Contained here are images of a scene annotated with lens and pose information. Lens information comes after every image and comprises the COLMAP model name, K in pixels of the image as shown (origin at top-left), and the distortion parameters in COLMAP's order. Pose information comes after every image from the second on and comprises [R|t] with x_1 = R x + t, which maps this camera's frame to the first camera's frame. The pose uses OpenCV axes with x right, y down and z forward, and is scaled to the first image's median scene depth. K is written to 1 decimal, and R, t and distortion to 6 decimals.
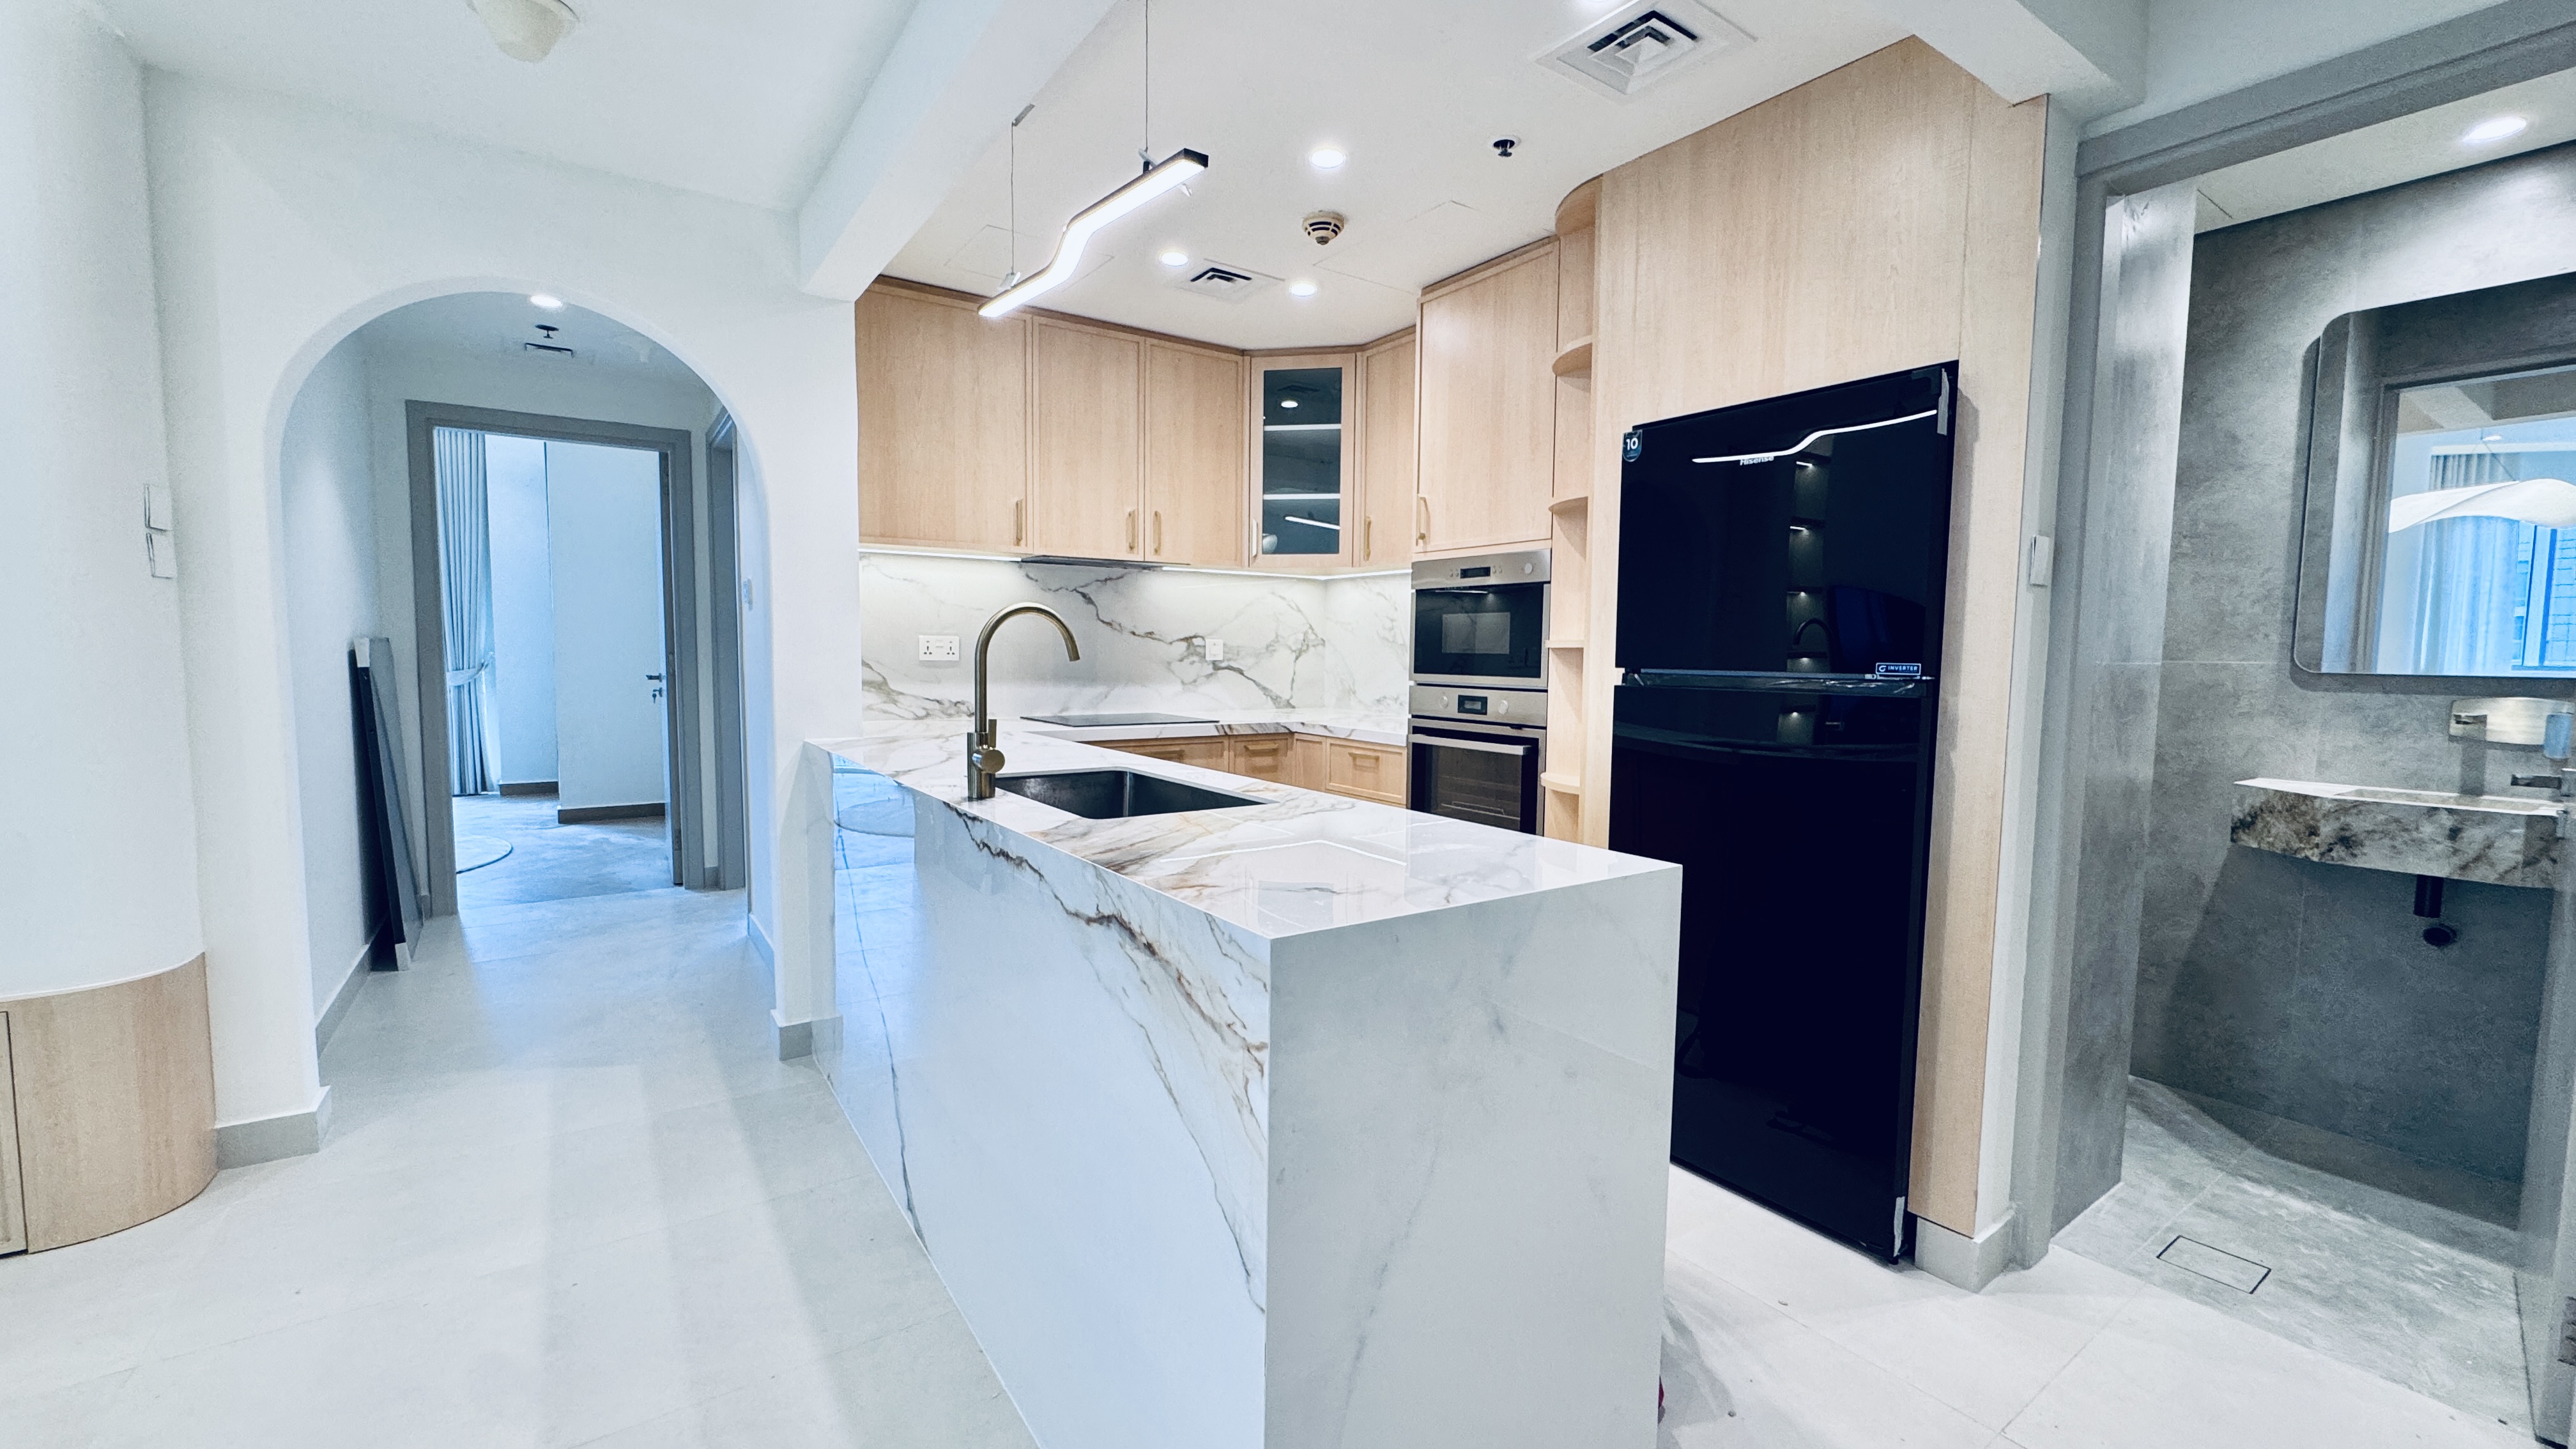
lens RADIAL K [[1031.5, 0, 1284.3], [0, 1031.5, 723.7], [0, 0, 1]] dist [-0.000975, 0.000113]
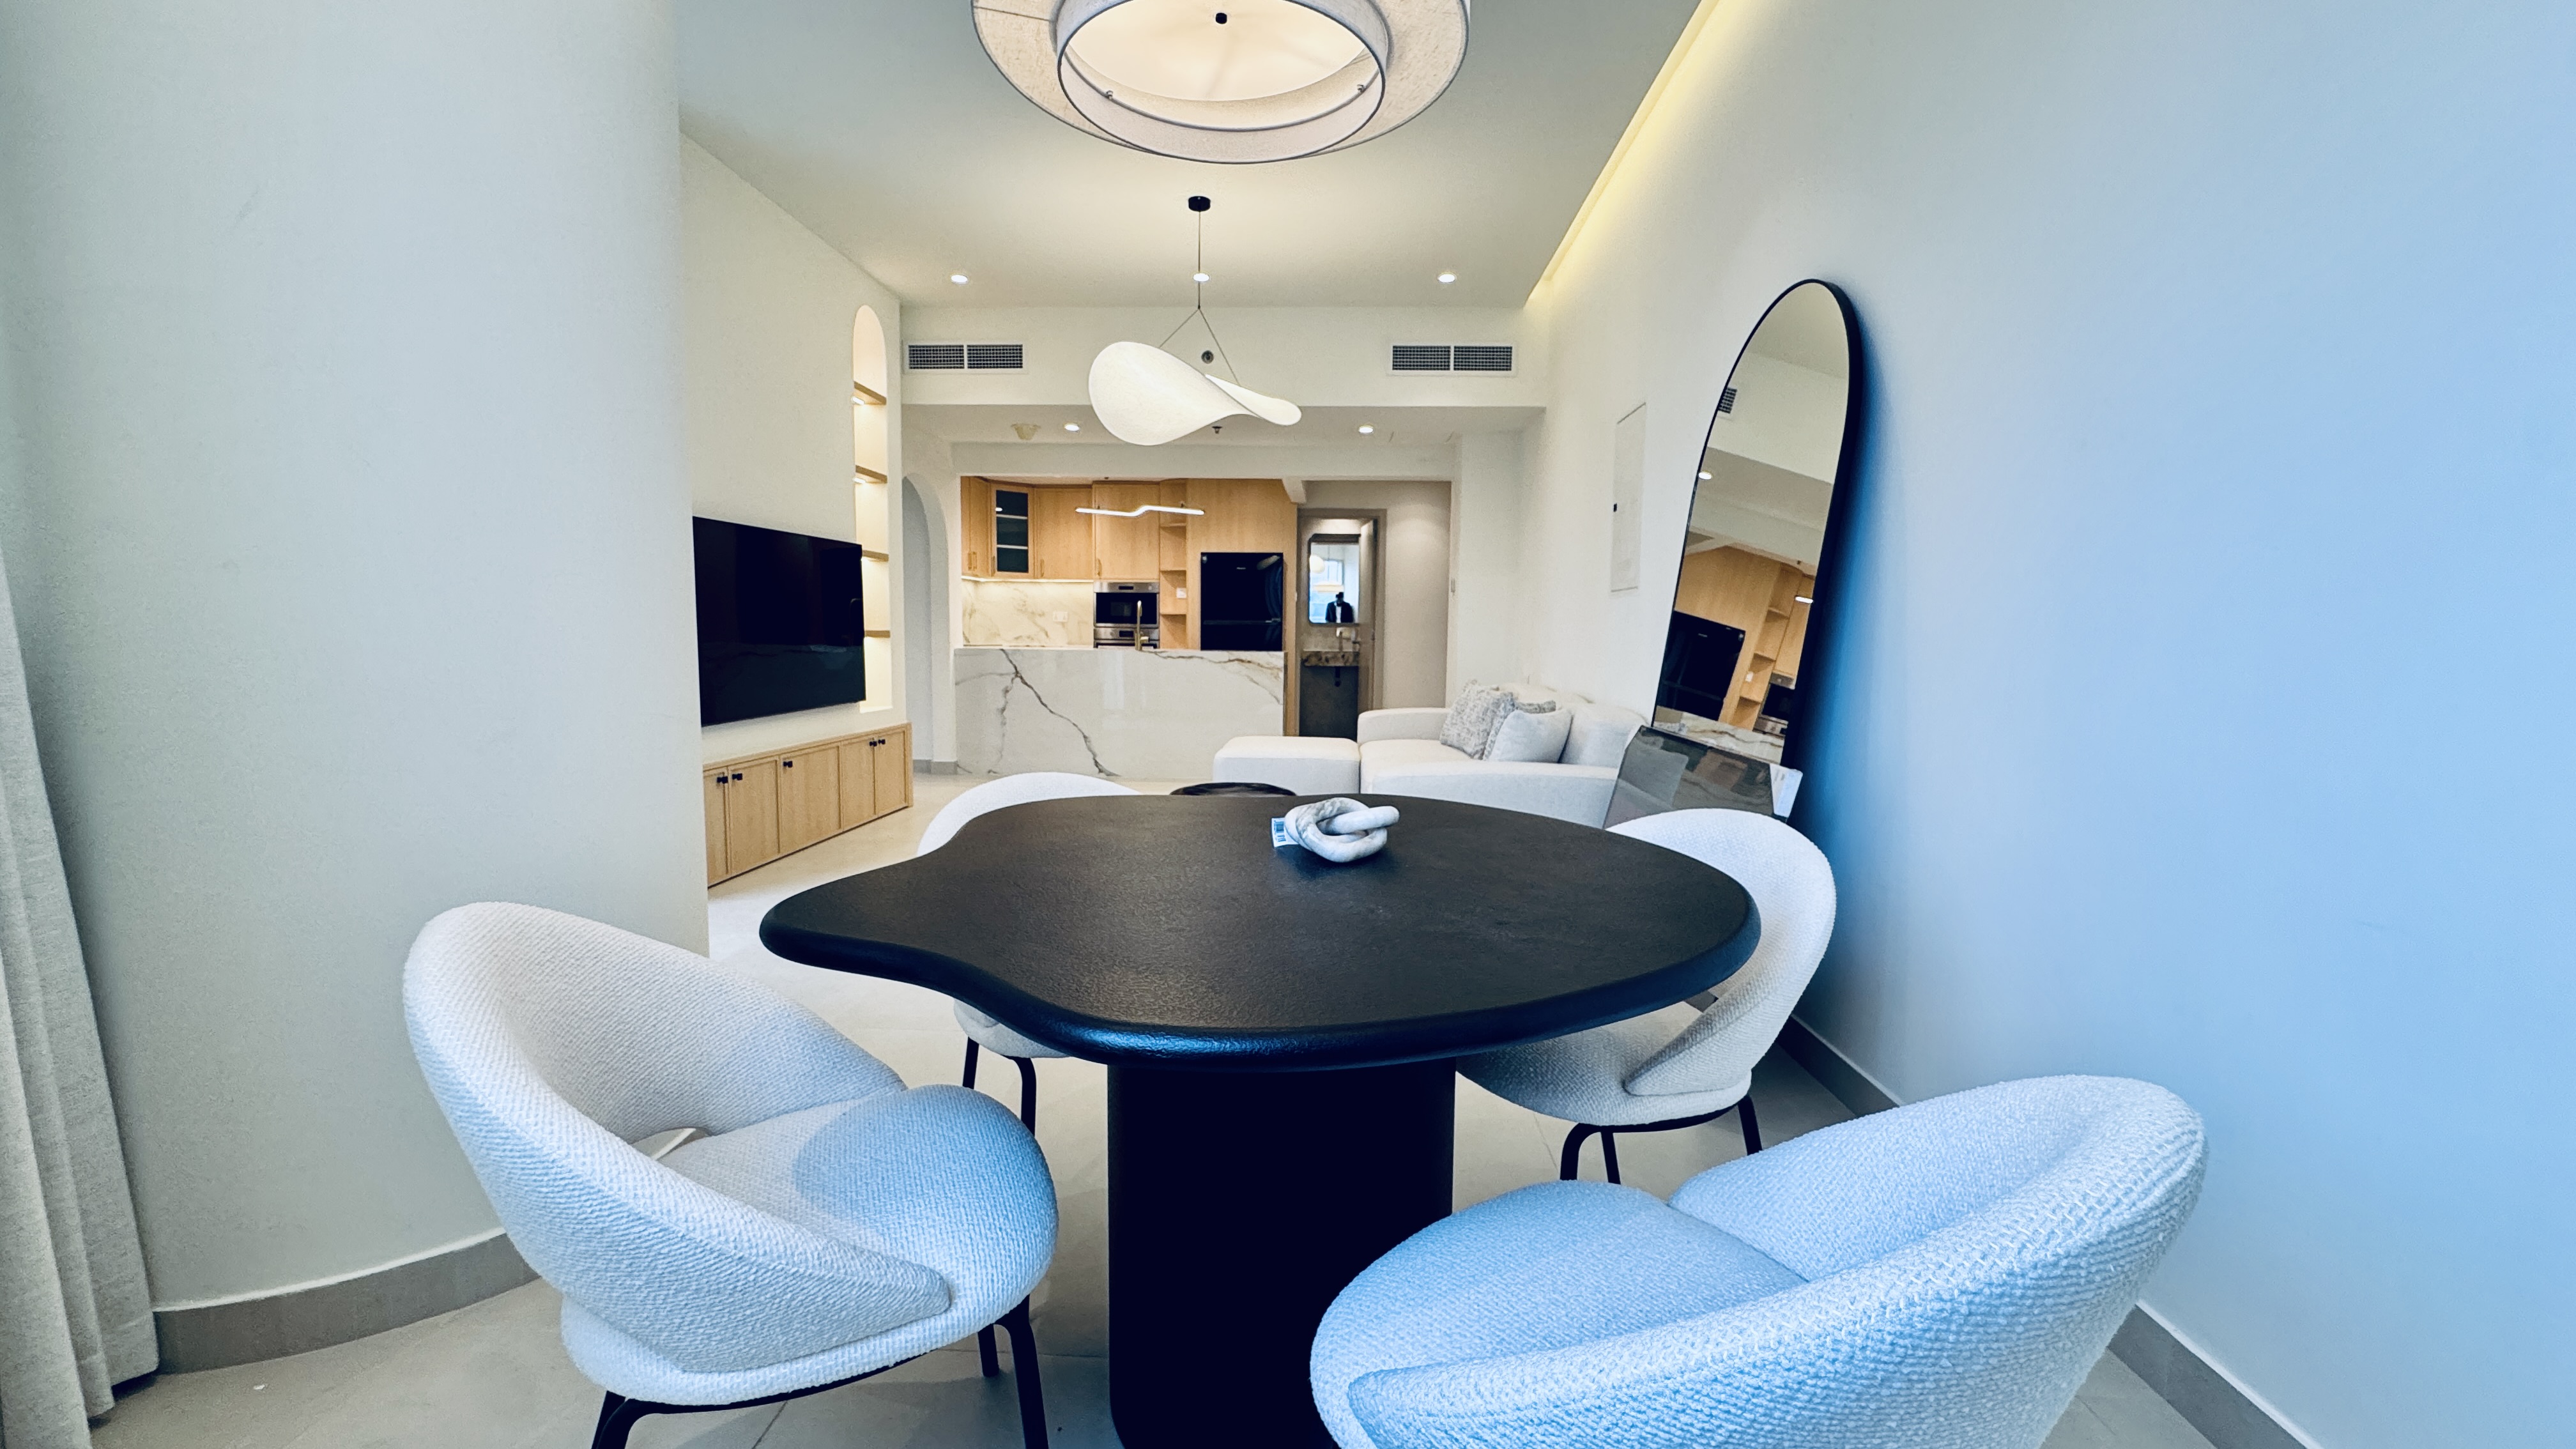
lens RADIAL K [[1031.5, 0, 1284.3], [0, 1031.5, 723.7], [0, 0, 1]] dist [-0.000975, 0.000113]
pose [[0.608890, -0.073572, 0.789835, -1.540967], [0.052382, 0.997246, 0.052509, 0.086443], [-0.791523, 0.009401, 0.611067, -0.922314]]
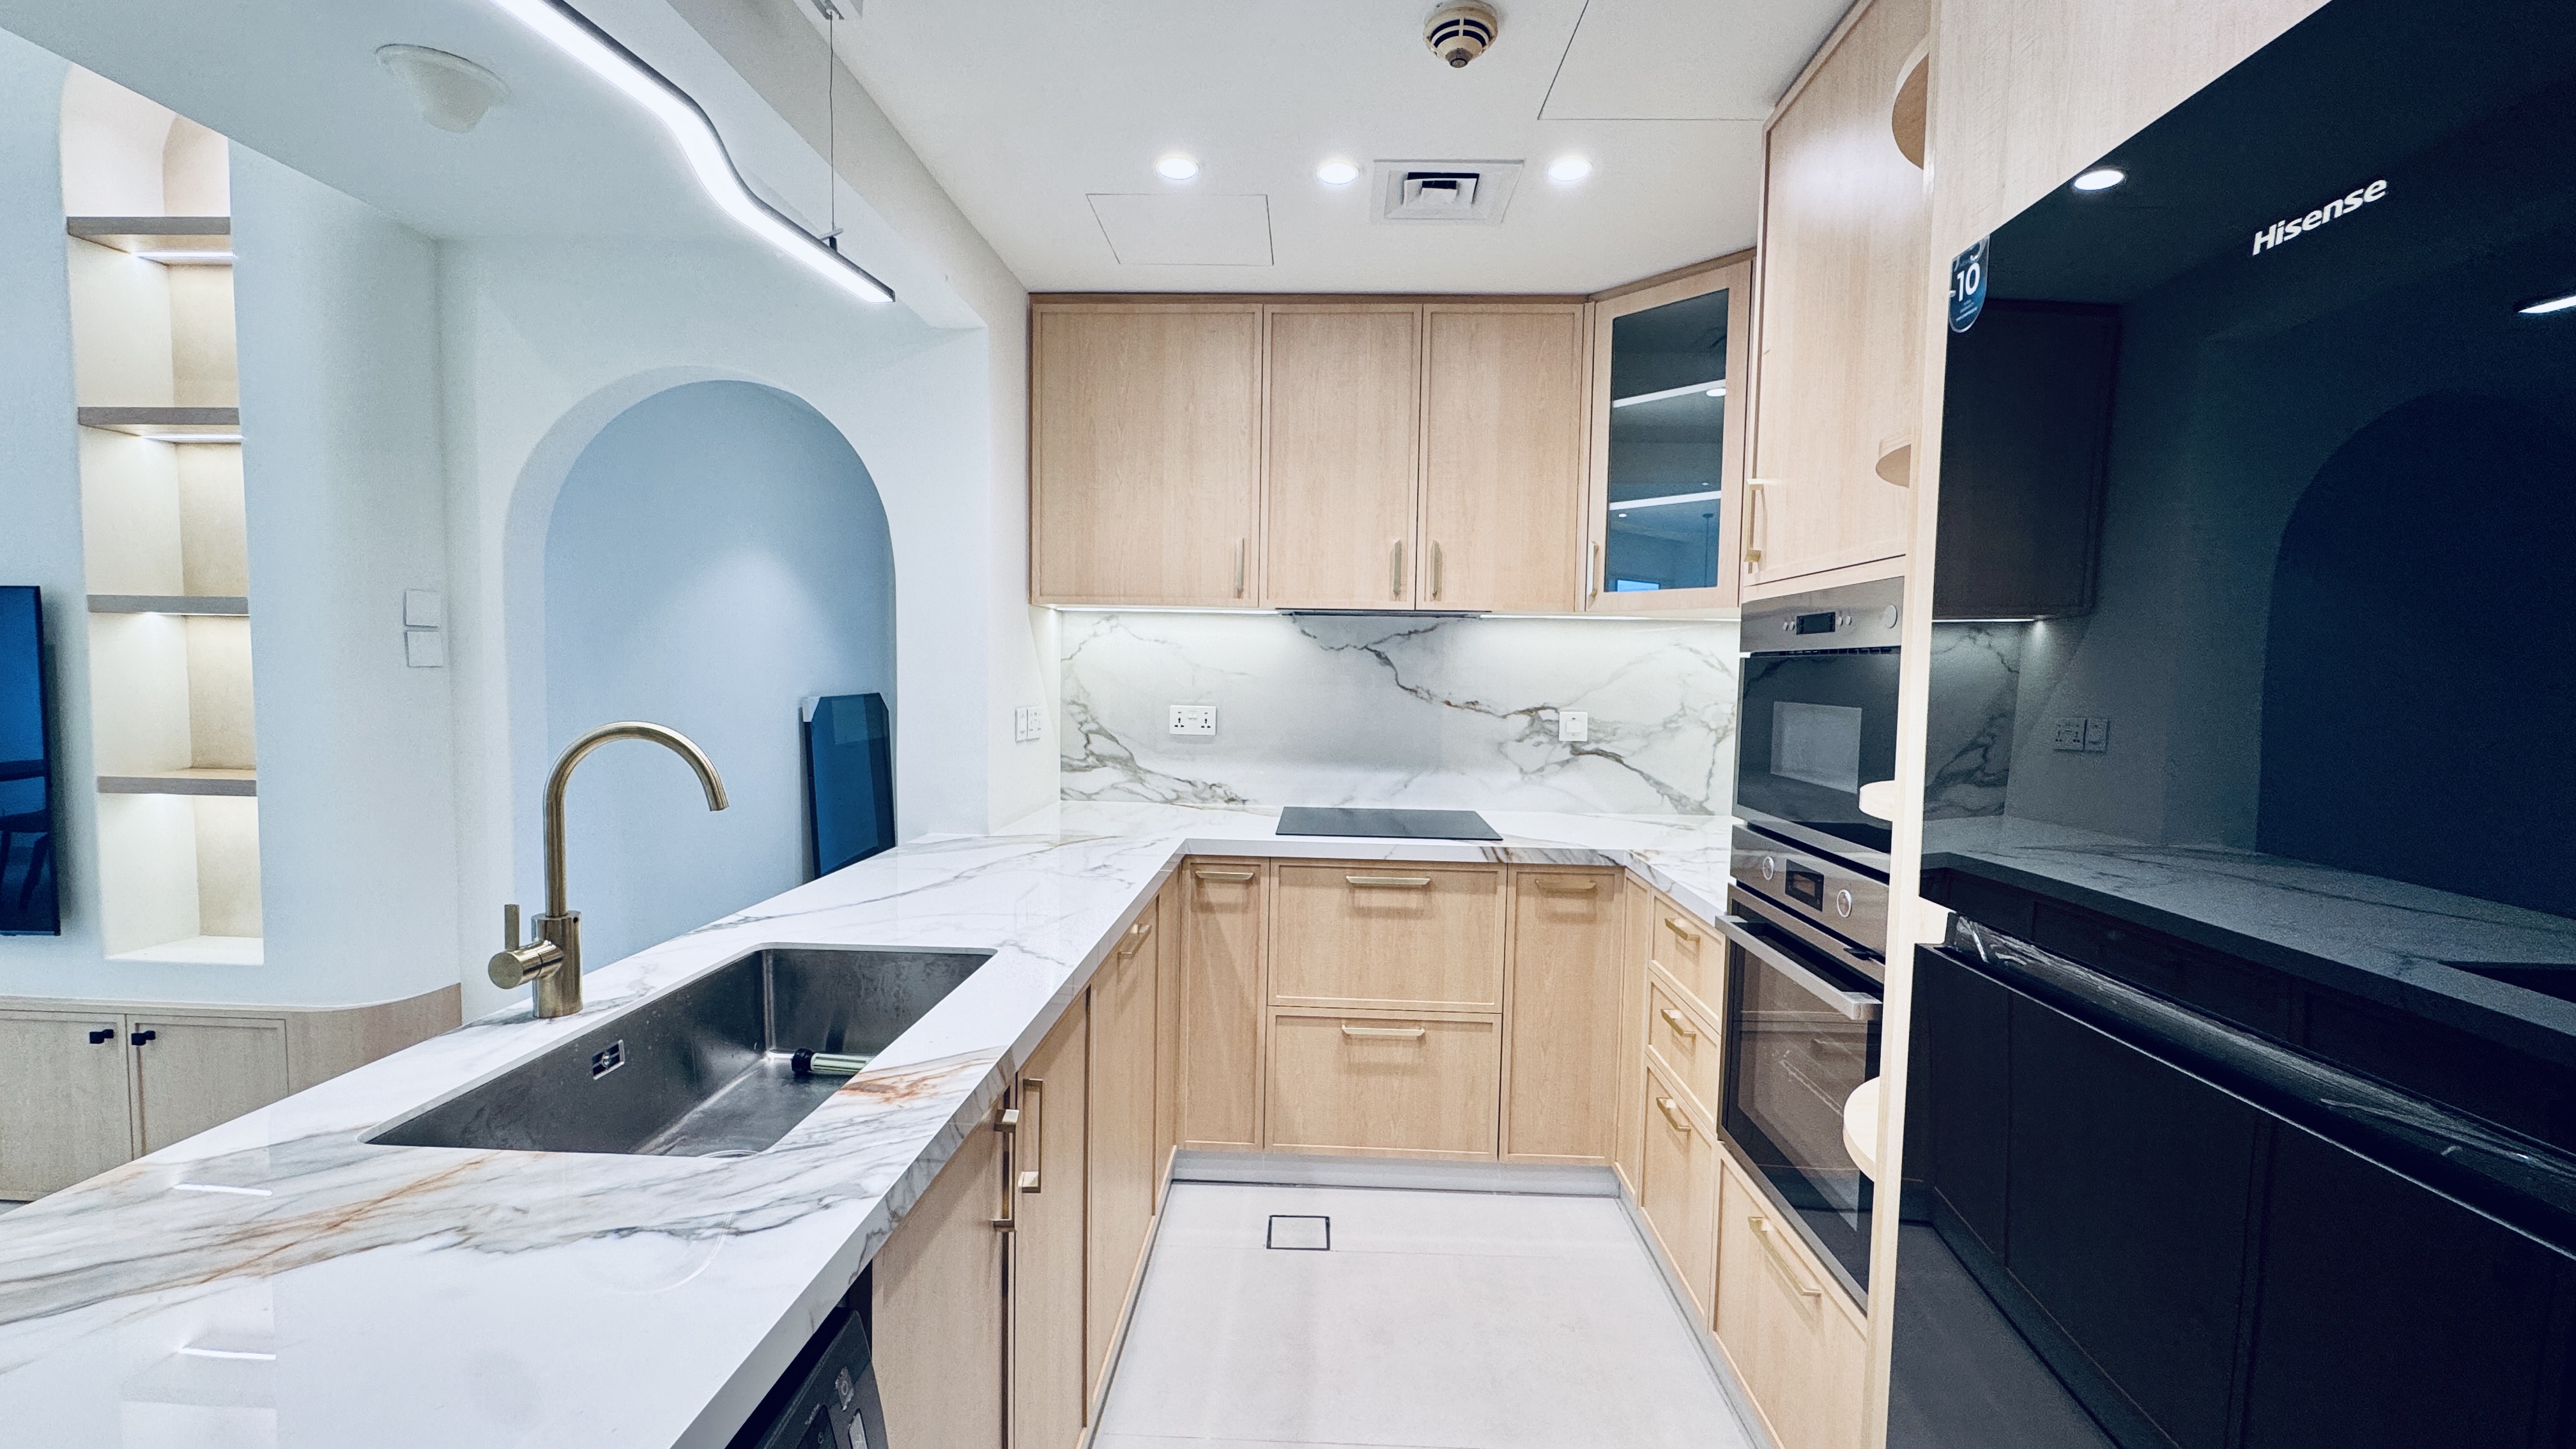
lens RADIAL K [[1029.7, 0, 1286.6], [0, 1029.7, 724.8], [0, 0, 1]] dist [-0.004006, 0.000686]
pose [[0.797395, 0.036269, -0.602366, 0.236127], [-0.052374, 0.998585, -0.009205, -0.065911], [0.601180, 0.038888, 0.798167, 0.372107]]
